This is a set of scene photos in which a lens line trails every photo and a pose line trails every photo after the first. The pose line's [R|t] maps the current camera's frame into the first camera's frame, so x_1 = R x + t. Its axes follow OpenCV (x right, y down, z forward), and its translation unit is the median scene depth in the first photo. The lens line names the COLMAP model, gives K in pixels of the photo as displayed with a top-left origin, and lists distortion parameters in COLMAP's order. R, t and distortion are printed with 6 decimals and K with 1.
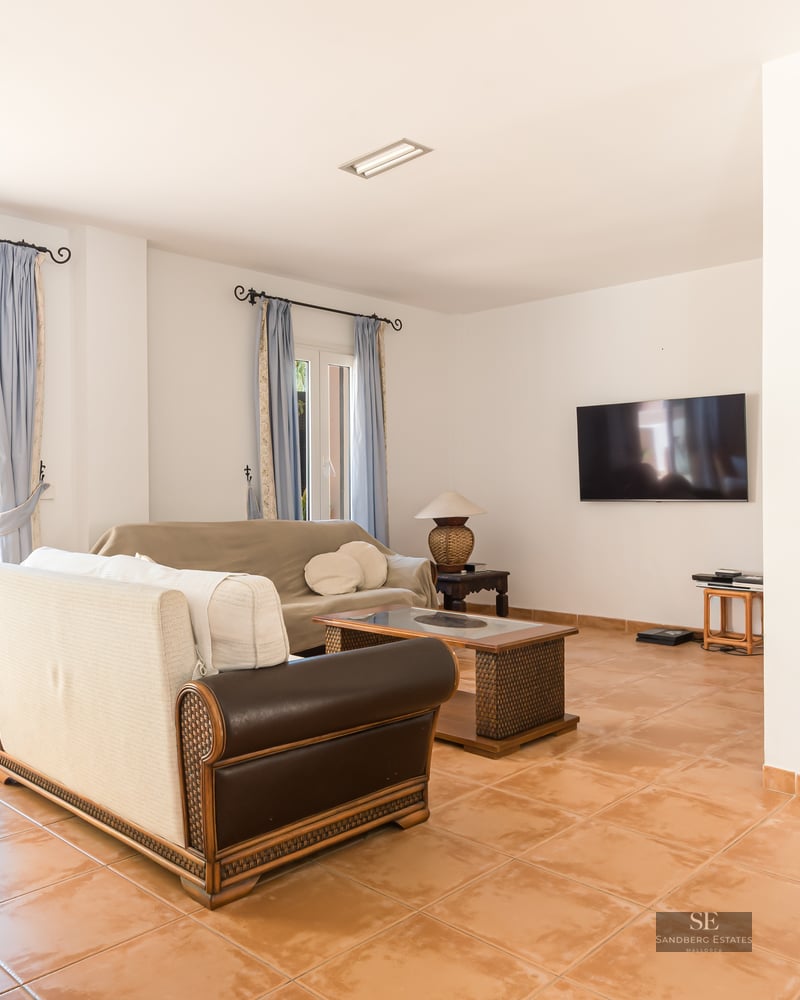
lens RADIAL K [[841.6, 0, 400.7], [0, 841.6, 492.7], [0, 0, 1]] dist [0.011895, -0.009288]
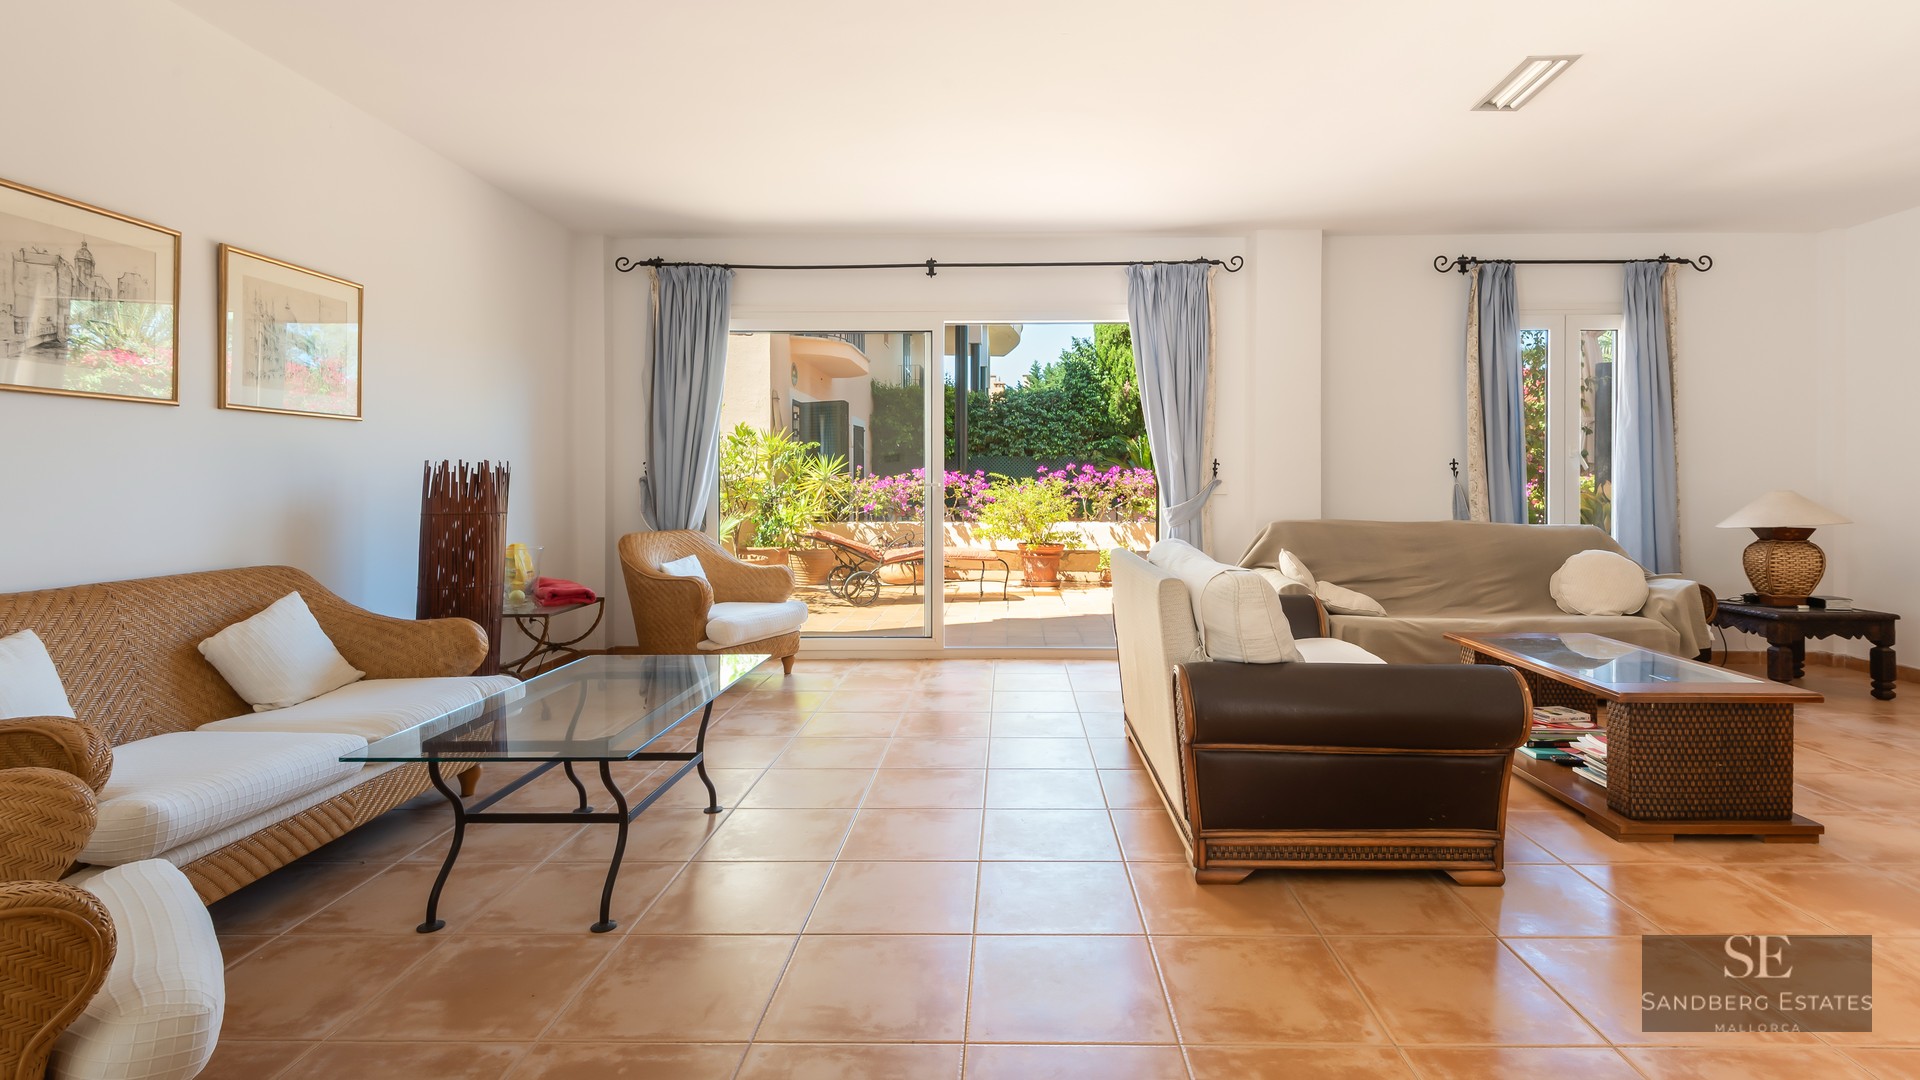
lens RADIAL K [[909.8, 0, 1022.7], [0, 909.8, 488.3], [0, 0, 1]] dist [0.007563, -0.004645]
pose [[0.688669, 0.004341, -0.725063, 0.196710], [-0.006037, 0.999982, 0.000252, 0.000502], [0.725051, 0.004204, 0.688683, 0.023859]]
